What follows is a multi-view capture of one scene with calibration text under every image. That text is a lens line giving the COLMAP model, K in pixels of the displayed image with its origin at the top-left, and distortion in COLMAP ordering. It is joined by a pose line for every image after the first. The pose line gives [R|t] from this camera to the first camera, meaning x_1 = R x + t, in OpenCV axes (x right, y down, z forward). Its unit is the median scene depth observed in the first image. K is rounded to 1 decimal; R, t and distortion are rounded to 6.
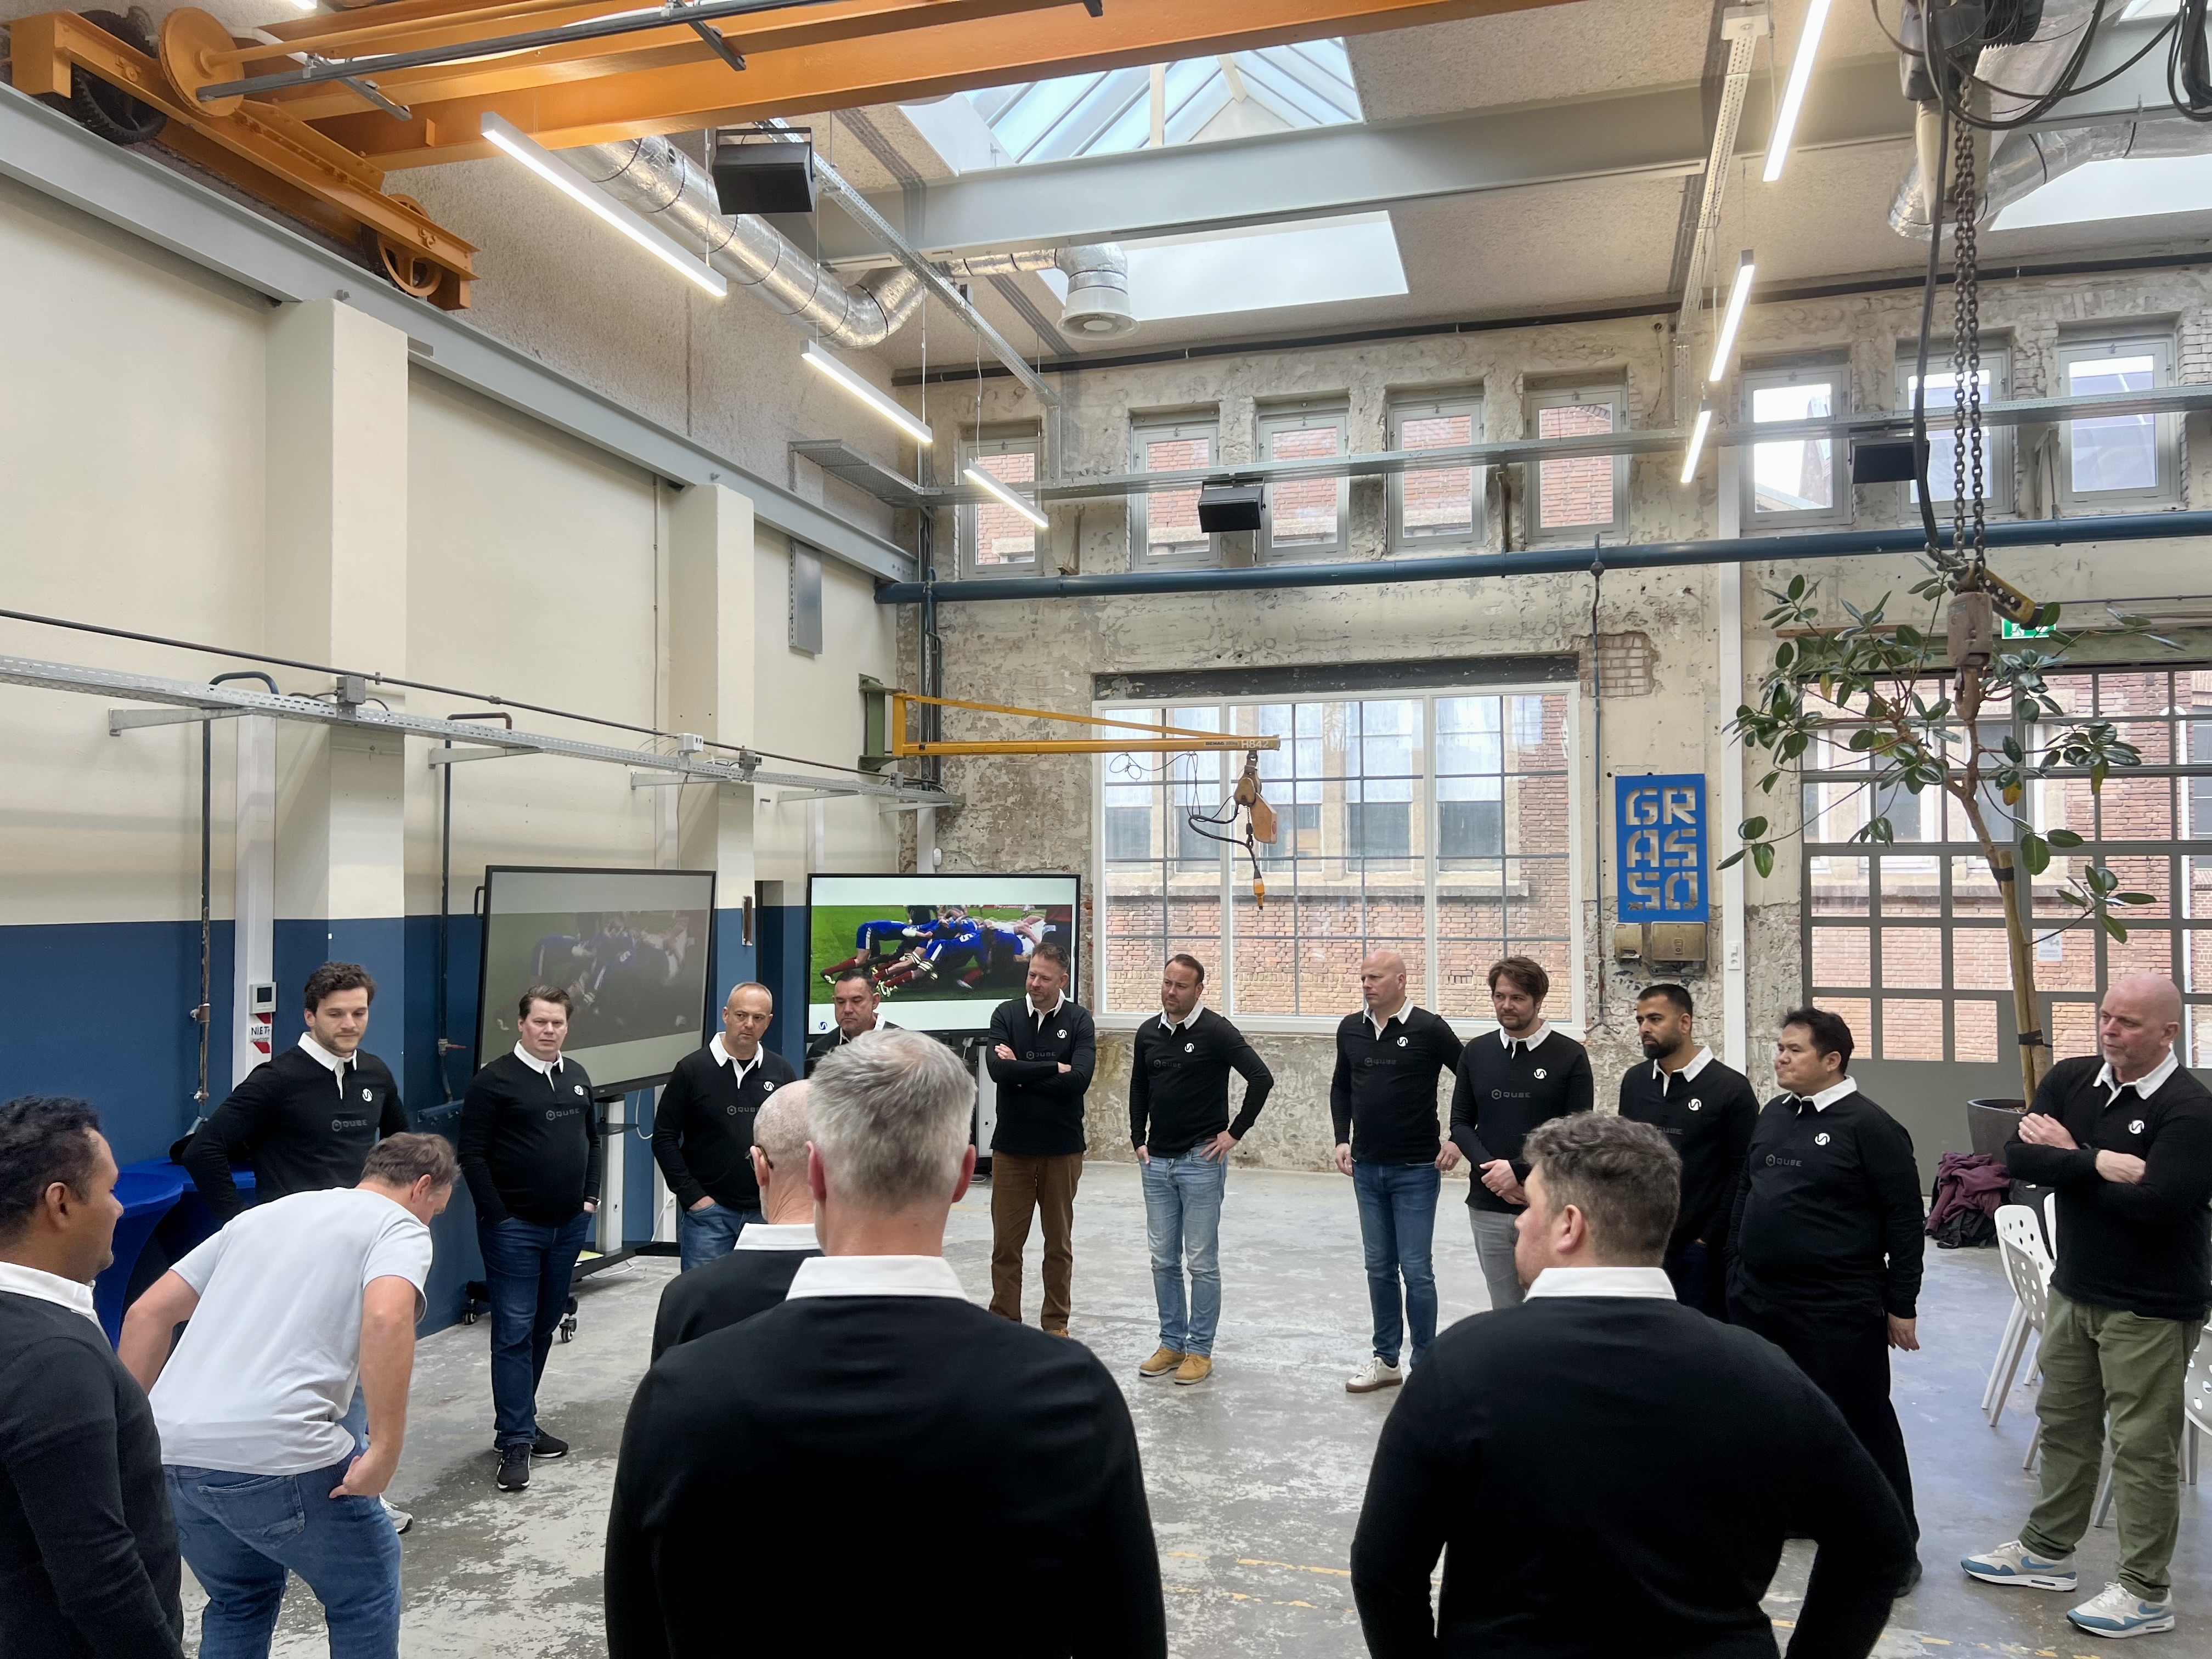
lens RADIAL K [[1675.3, 0, 1106.0], [0, 1675.3, 829.5], [0, 0, 1]] dist [0.042912, 0.000158]
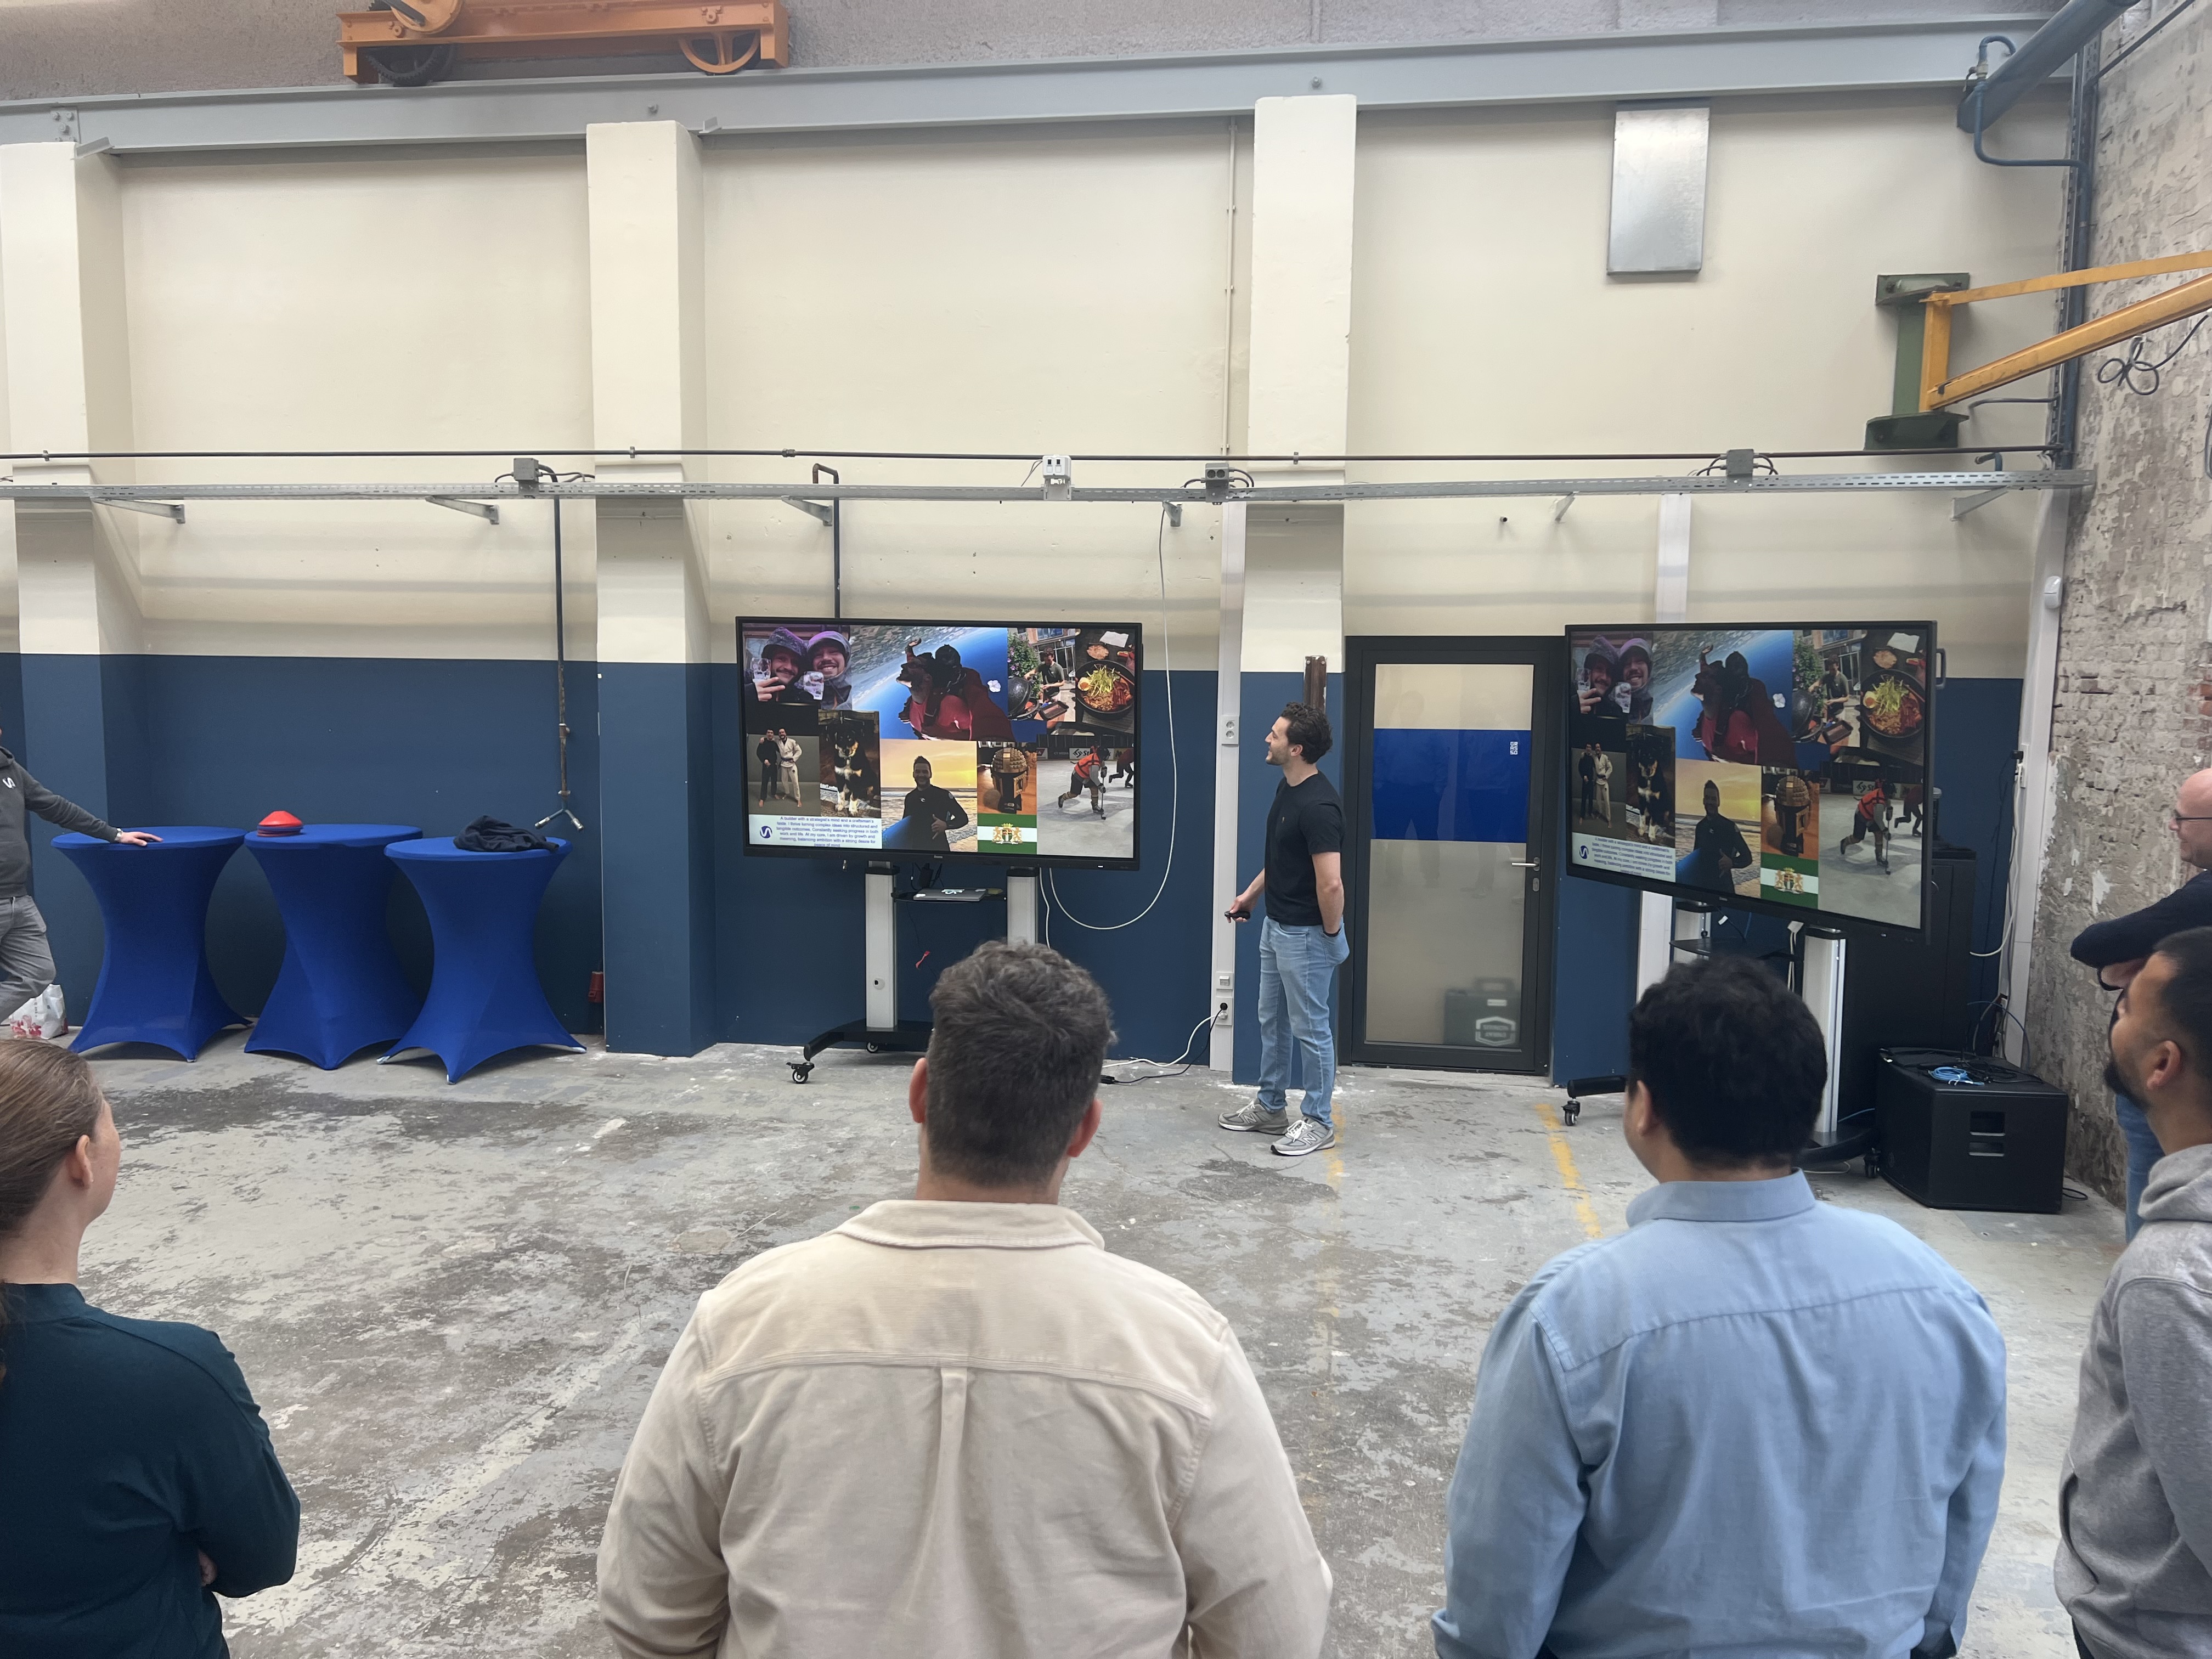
lens RADIAL K [[1675.3, 0, 1106.0], [0, 1675.3, 829.5], [0, 0, 1]] dist [0.042912, 0.000158]
pose [[0.097528, 0.104353, -0.989747, 0.818133], [0.022337, 0.994008, 0.107003, 0.053731], [0.994982, -0.032543, 0.094613, 1.300697]]
